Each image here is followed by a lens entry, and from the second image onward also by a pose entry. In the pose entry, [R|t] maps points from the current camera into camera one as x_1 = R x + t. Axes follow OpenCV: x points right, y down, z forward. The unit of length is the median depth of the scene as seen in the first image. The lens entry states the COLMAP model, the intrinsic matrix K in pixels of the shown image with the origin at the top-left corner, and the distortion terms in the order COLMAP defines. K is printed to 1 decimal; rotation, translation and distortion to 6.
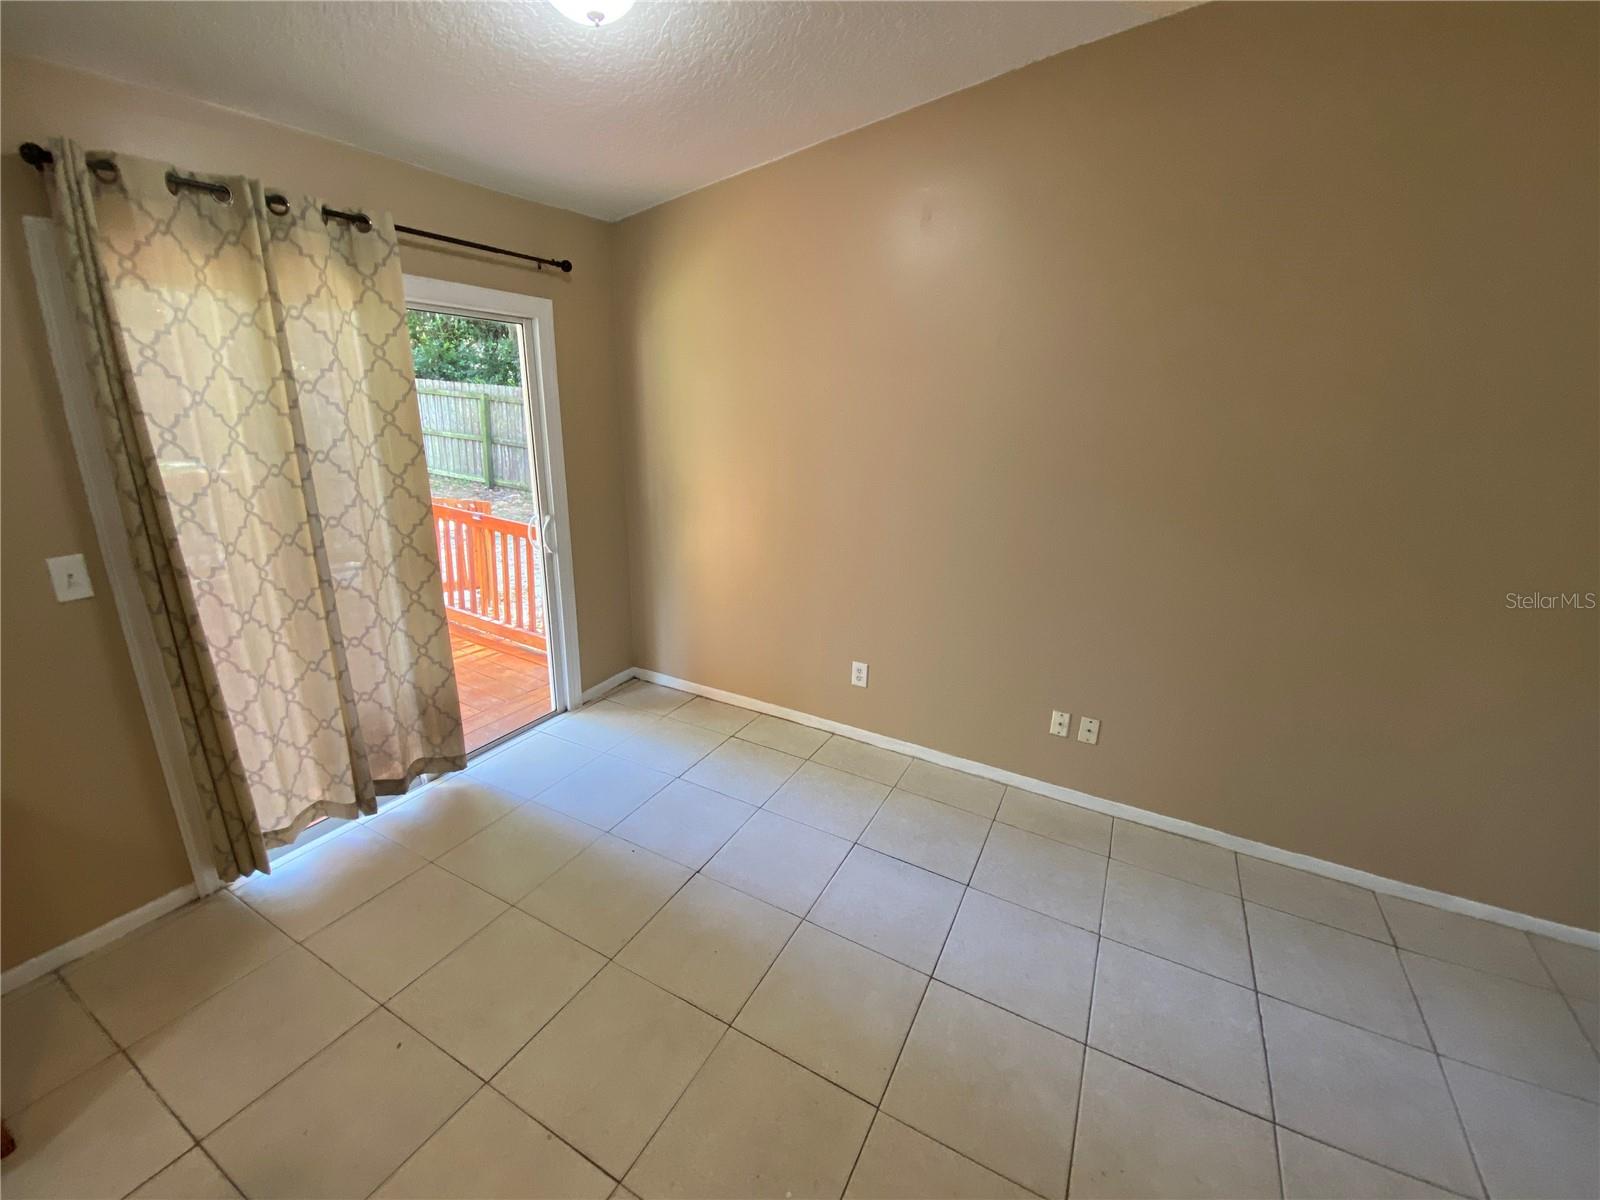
lens RADIAL K [[654.8, 0, 800.0], [0, 654.8, 600.0], [0, 0, 1]] dist [-0.000264, -0.012399]
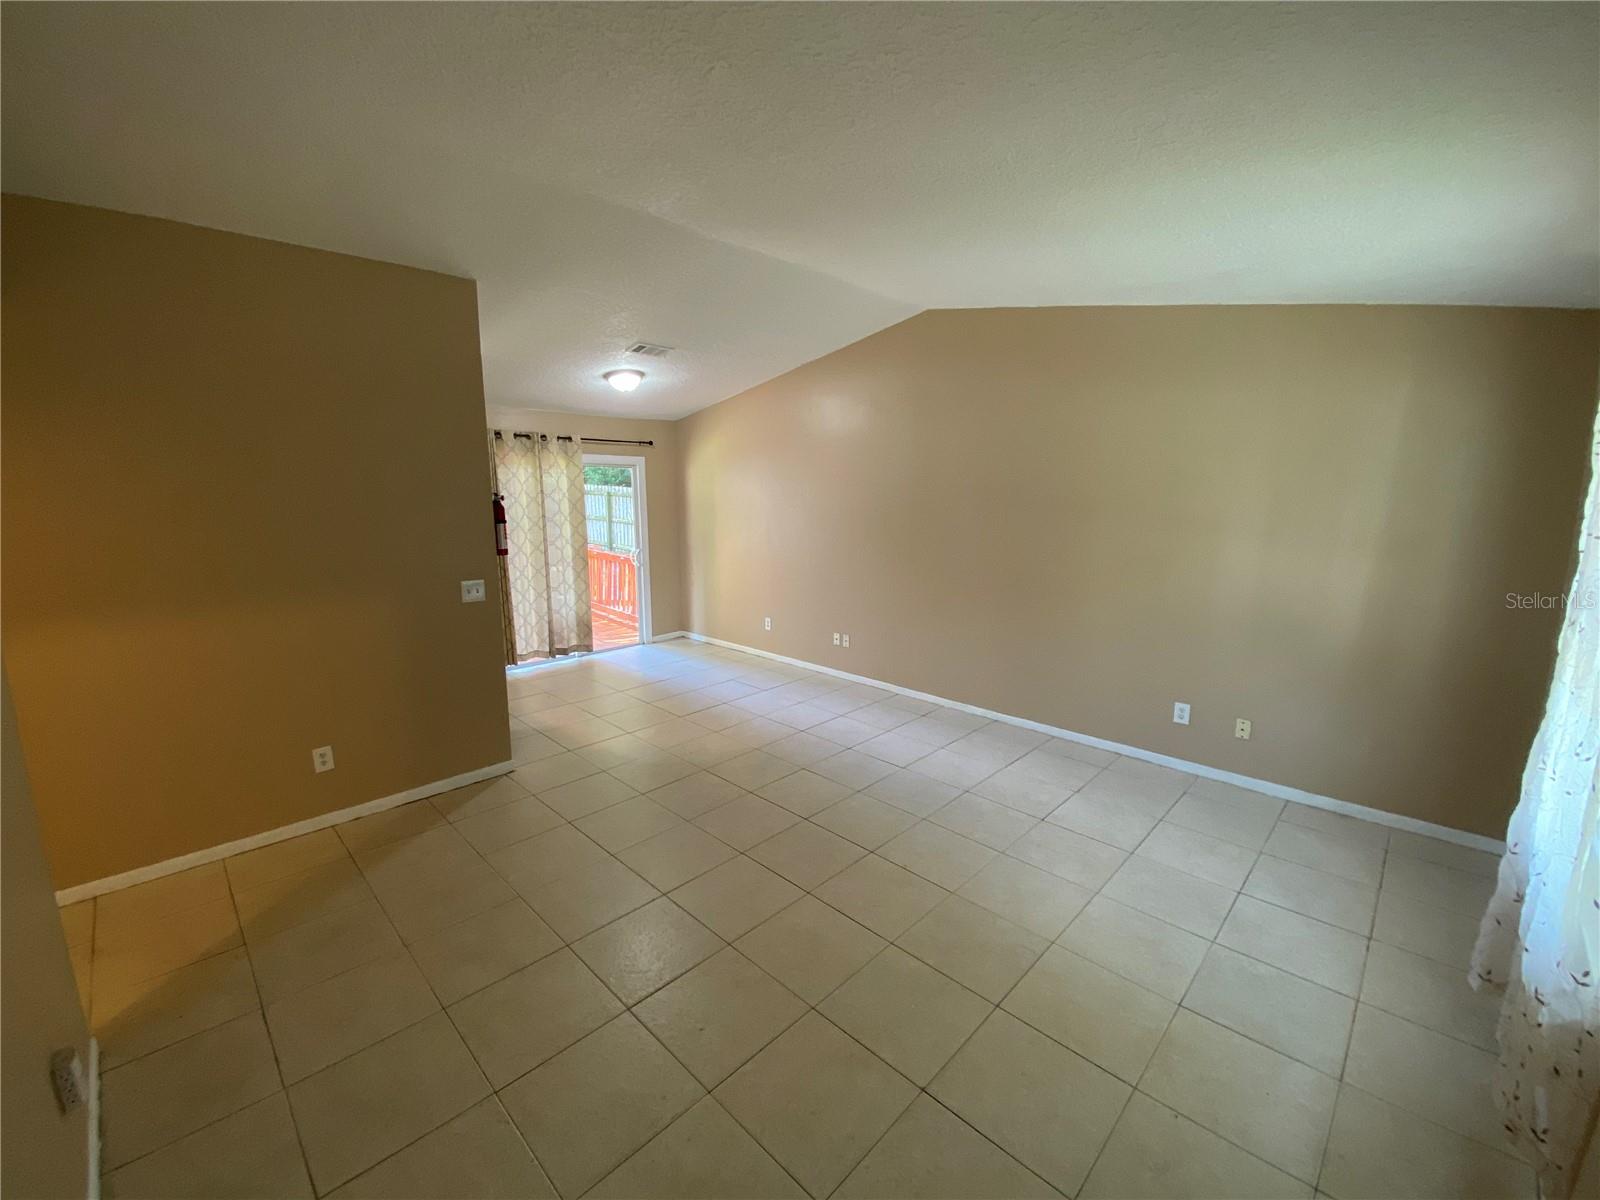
lens RADIAL K [[648.5, 0, 800.0], [0, 648.5, 600.0], [0, 0, 1]] dist [0.039821, -0.037687]
pose [[0.959084, 0.014161, -0.282767, 1.053589], [-0.052814, 0.990166, -0.129547, 0.411854], [0.278152, 0.139180, 0.950400, -1.269303]]
